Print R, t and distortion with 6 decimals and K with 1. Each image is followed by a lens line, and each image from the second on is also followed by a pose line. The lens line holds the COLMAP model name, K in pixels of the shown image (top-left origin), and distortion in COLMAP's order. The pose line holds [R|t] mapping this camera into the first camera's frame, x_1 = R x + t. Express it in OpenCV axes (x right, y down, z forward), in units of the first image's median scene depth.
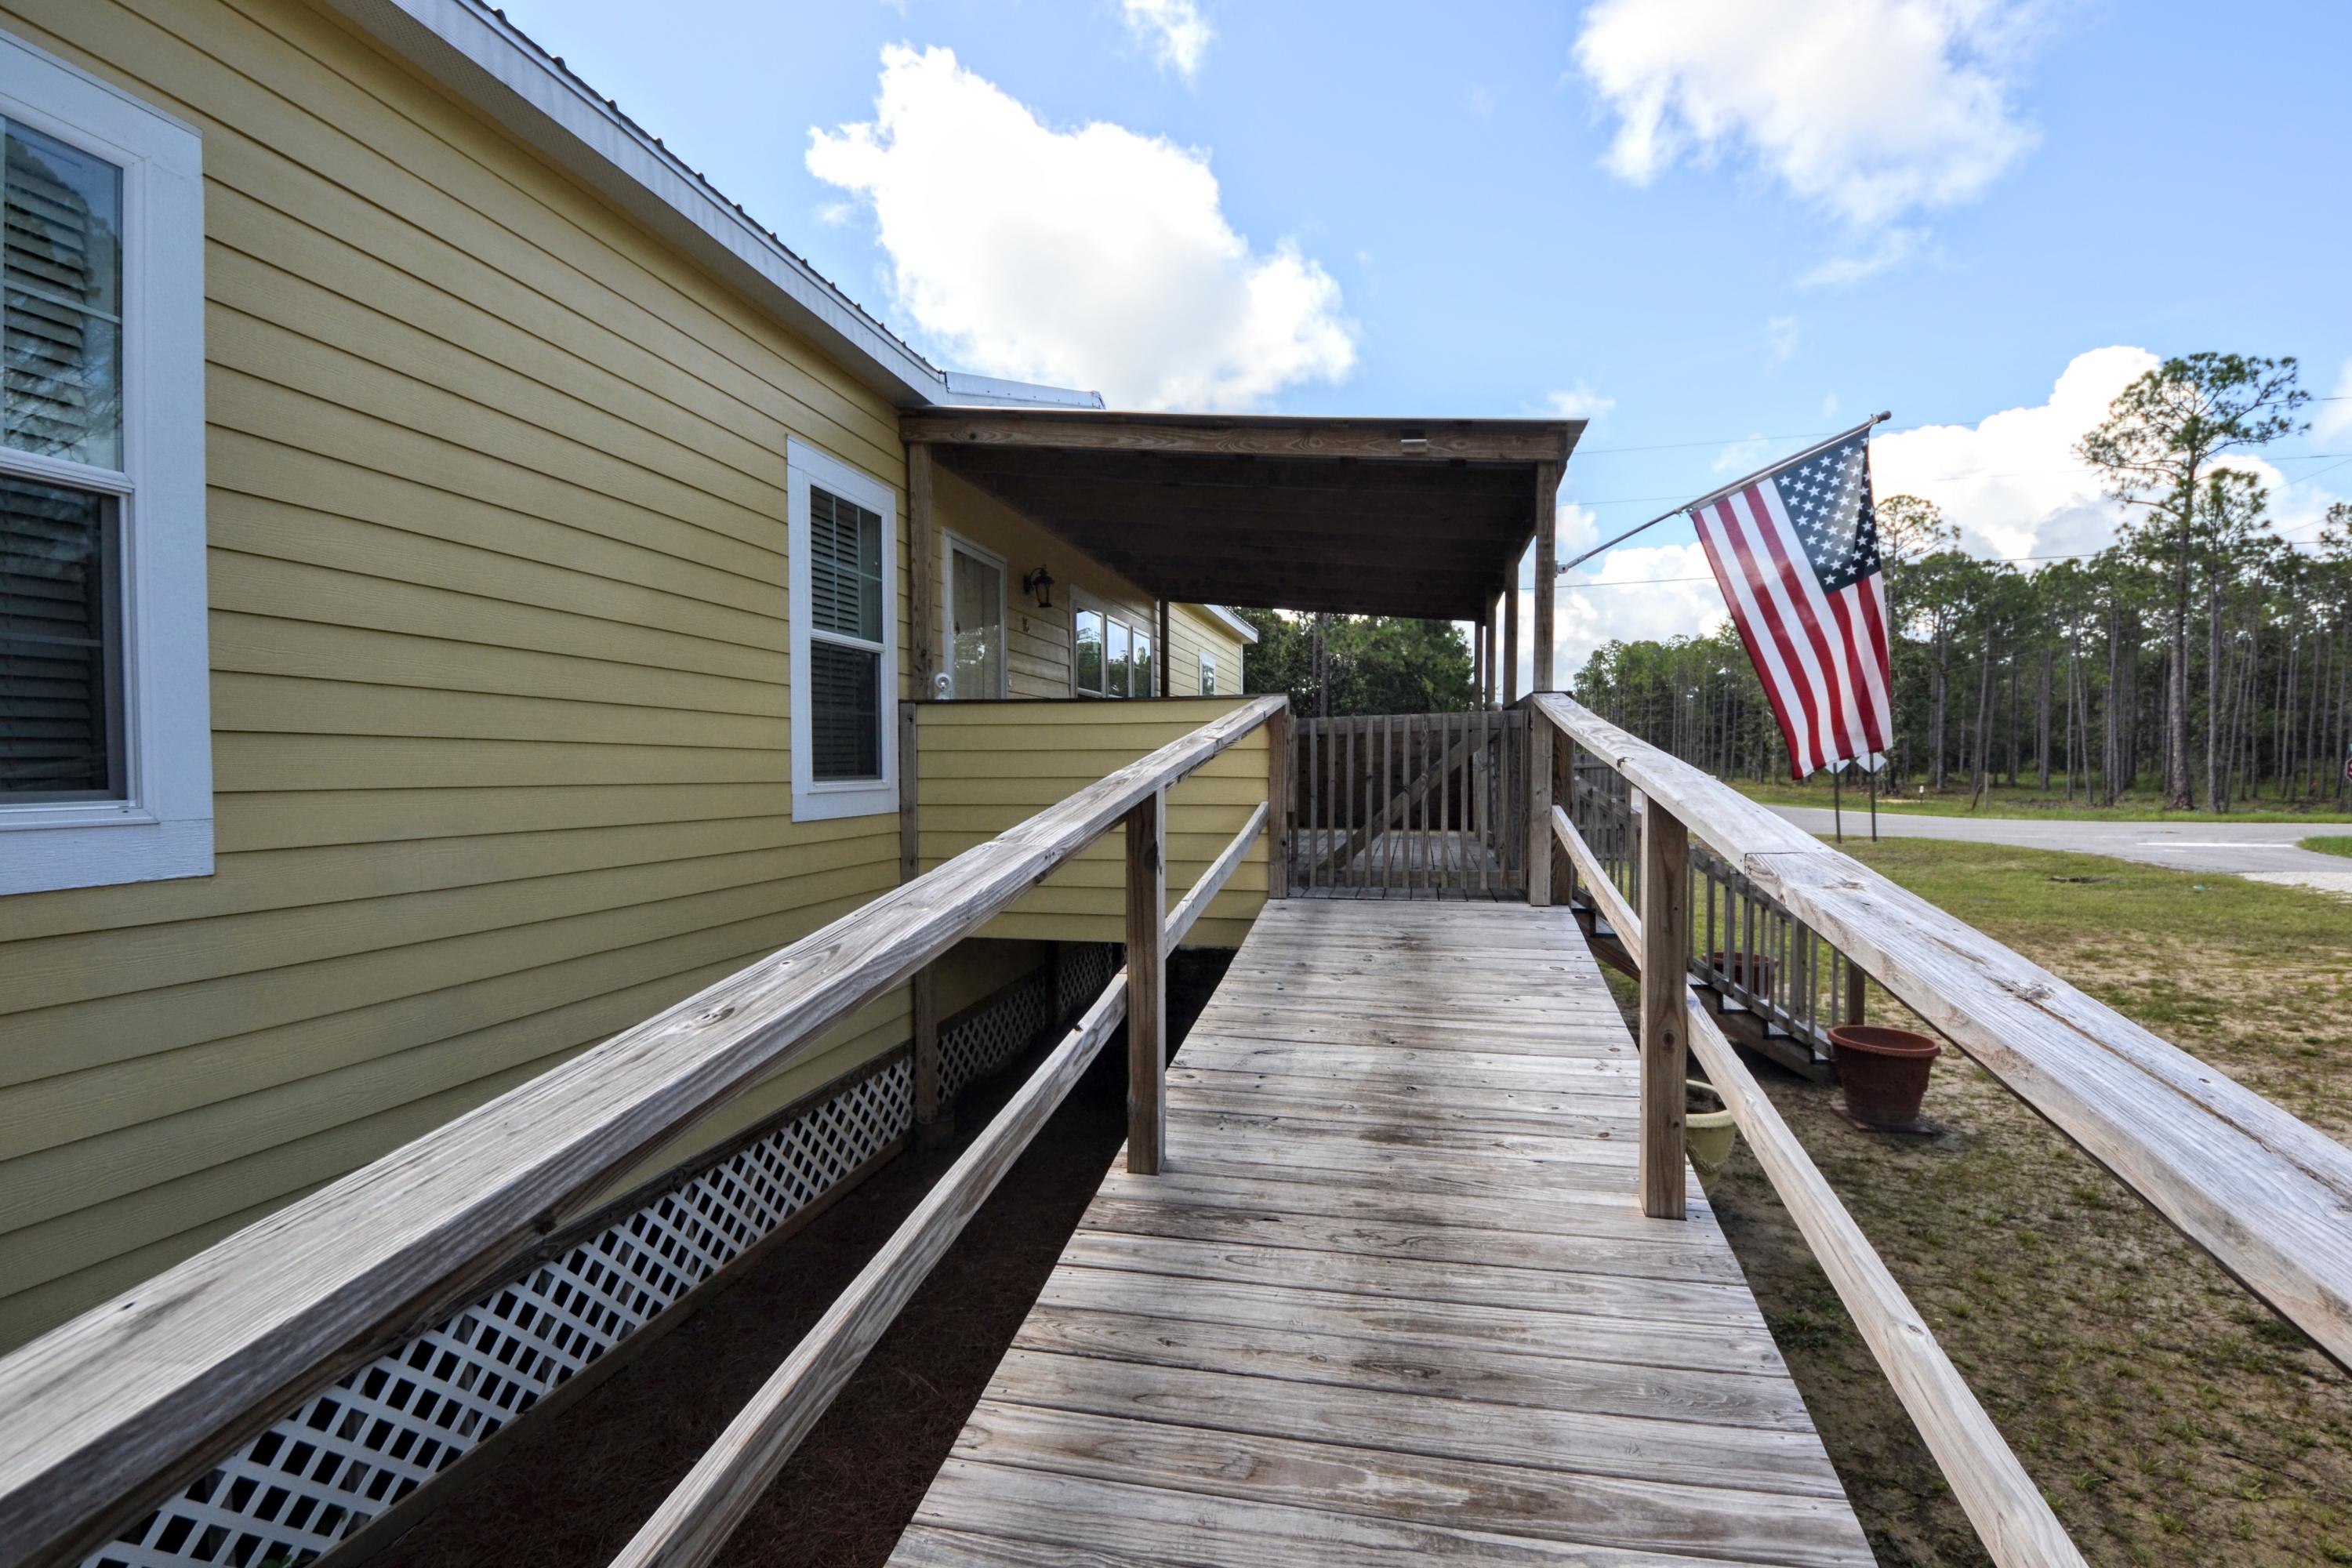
lens RADIAL K [[1063.8, 0, 1179.3], [0, 1063.8, 792.4], [0, 0, 1]] dist [0.001353, -0.000207]
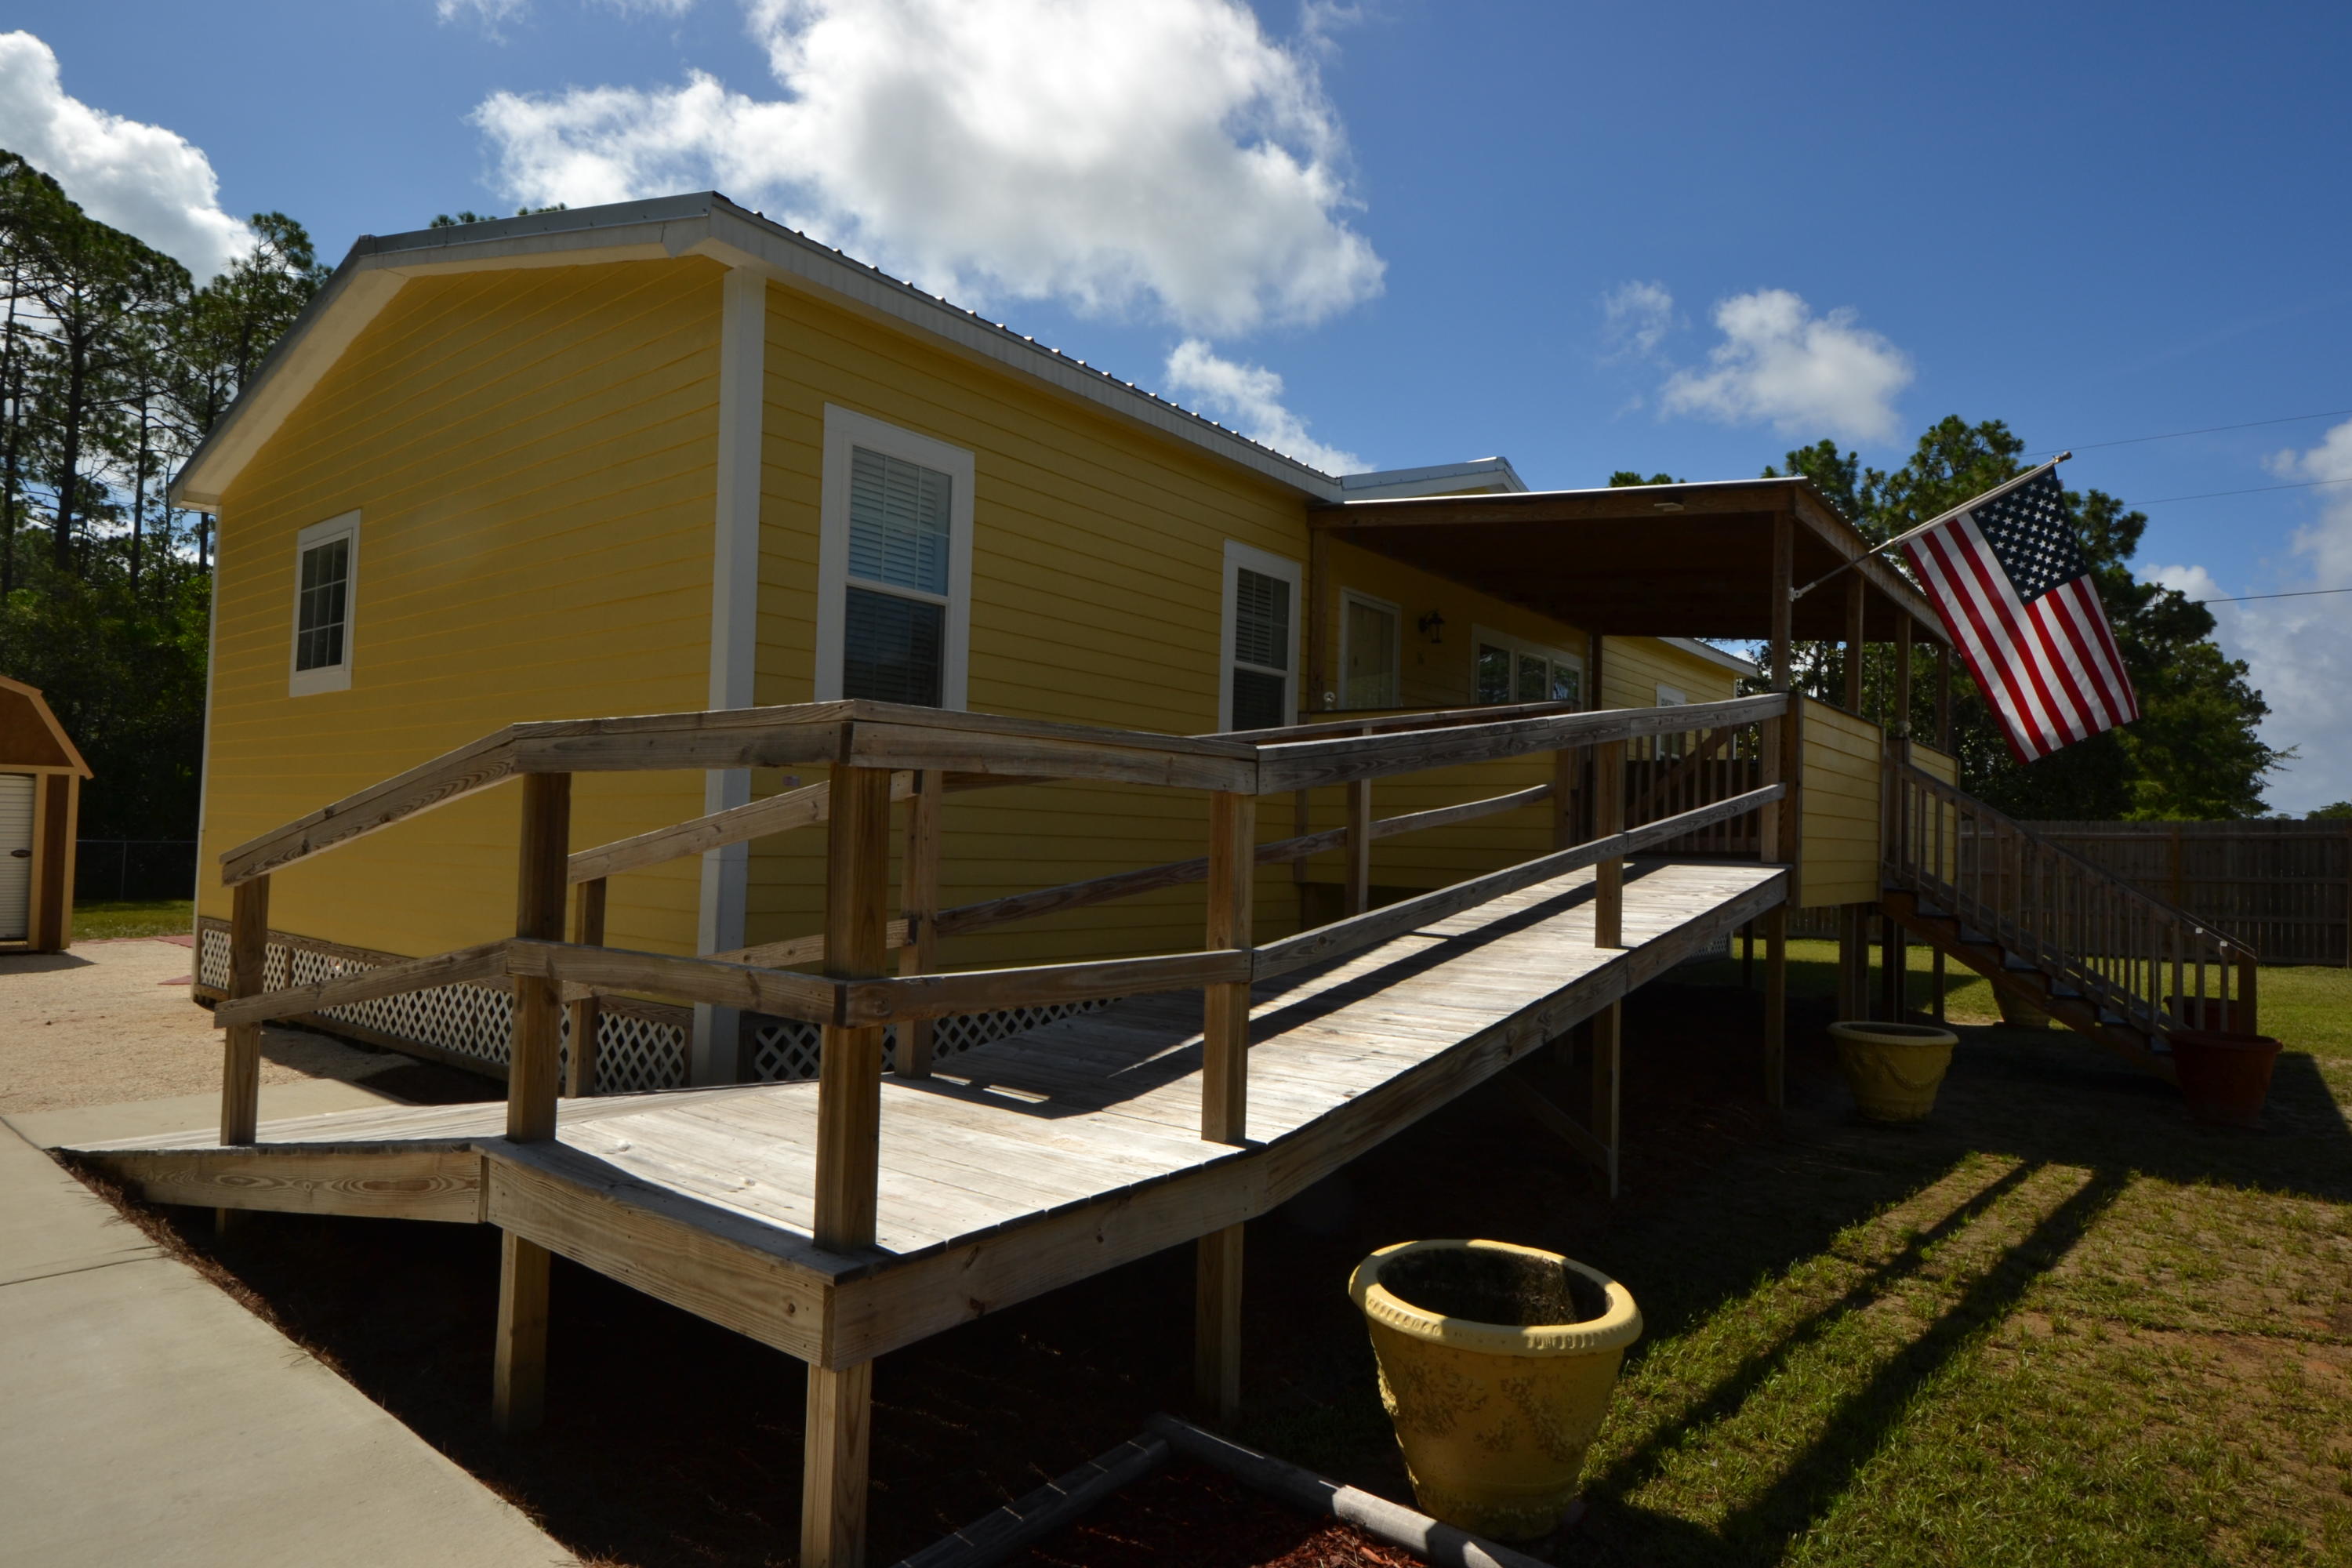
lens RADIAL K [[1282.2, 0, 1176.0], [0, 1282.2, 784.0], [0, 0, 1]] dist [0.005351, -0.016577]
pose [[0.900965, 0.010096, -0.433774, 0.372896], [-0.041191, 0.997204, -0.062346, 0.139121], [0.431932, 0.074039, 0.898862, -0.669852]]
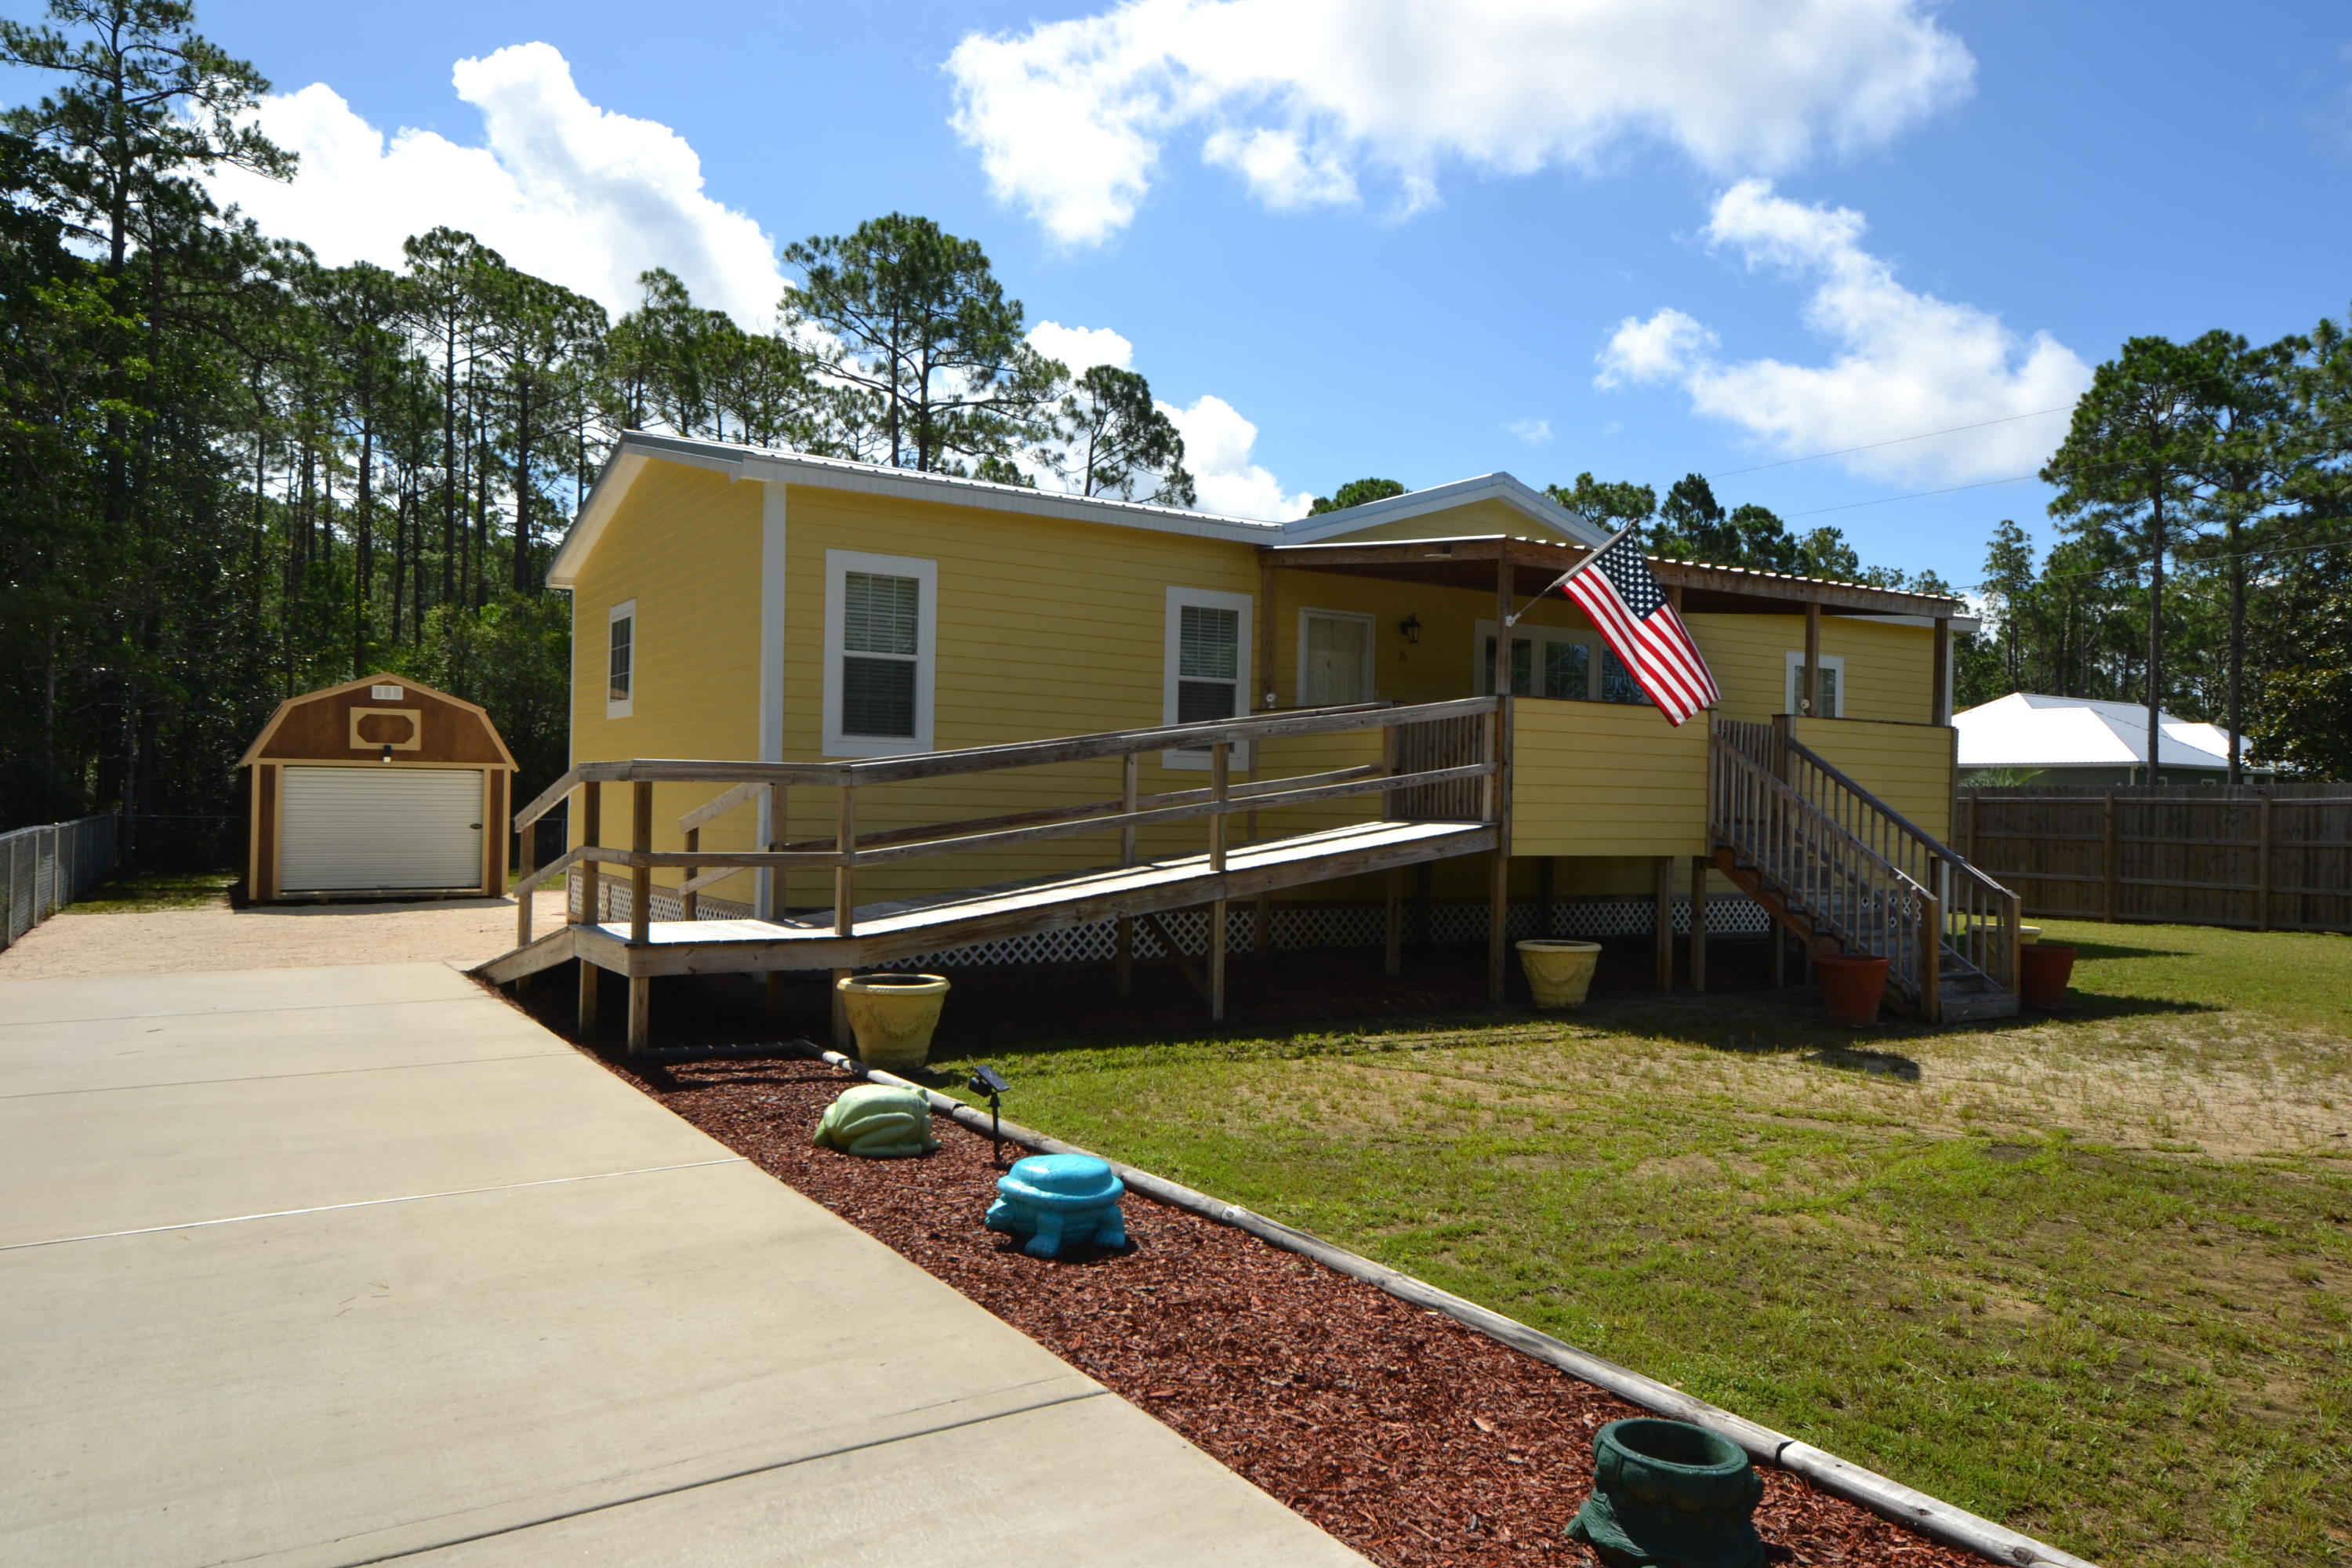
lens RADIAL K [[1552.2, 0, 1176.0], [0, 1552.2, 784.0], [0, 0, 1]] dist [-0.003467, 0.000052]
pose [[0.710325, 0.008894, -0.703818, 1.742171], [-0.039144, 0.998872, -0.026883, 0.135218], [0.702785, 0.046646, 0.709872, -1.112457]]
